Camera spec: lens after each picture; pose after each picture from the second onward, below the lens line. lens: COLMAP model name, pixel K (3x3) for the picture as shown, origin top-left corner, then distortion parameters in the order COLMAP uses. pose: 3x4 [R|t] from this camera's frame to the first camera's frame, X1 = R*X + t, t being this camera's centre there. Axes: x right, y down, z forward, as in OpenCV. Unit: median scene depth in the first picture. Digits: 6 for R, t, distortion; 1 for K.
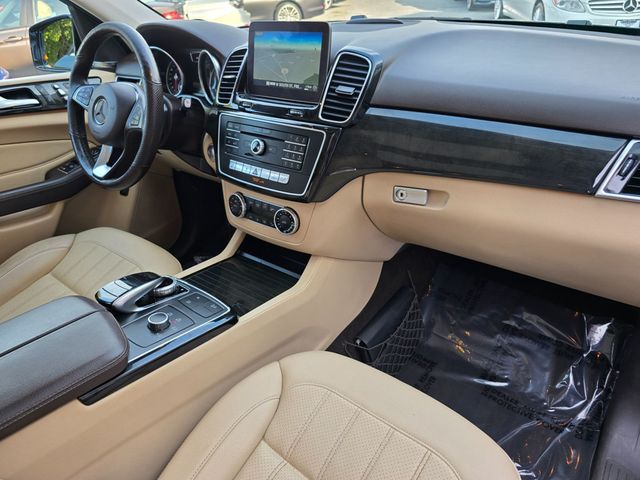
lens RADIAL K [[435.0, 0, 320.0], [0, 435.0, 240.0], [0, 0, 1]] dist [0.058005, -0.063570]
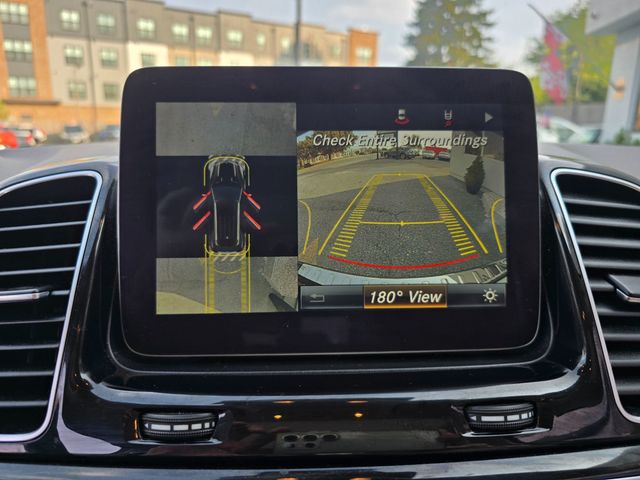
lens RADIAL K [[451.2, 0, 320.0], [0, 451.2, 240.0], [0, 0, 1]] dist [-0.006665, -0.002570]
pose [[0.771285, -0.082922, 0.631065, -0.242015], [0.289988, 0.928376, -0.232433, -0.325338], [-0.566591, 0.362273, 0.740089, 0.799698]]
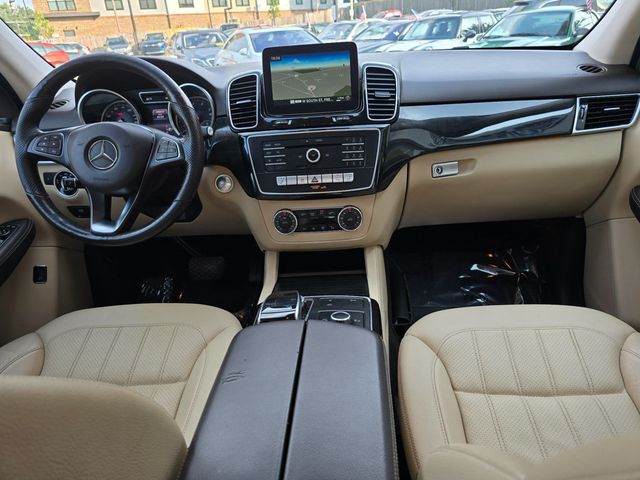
lens RADIAL K [[434.7, 0, 328.6], [0, 434.7, 240.7], [0, 0, 1]] dist [0.051244, -0.040361]
pose [[0.815032, -0.238256, 0.528164, -0.703424], [0.314173, 0.947633, -0.057334, 0.053376], [-0.486845, 0.212664, 0.847205, 0.127147]]
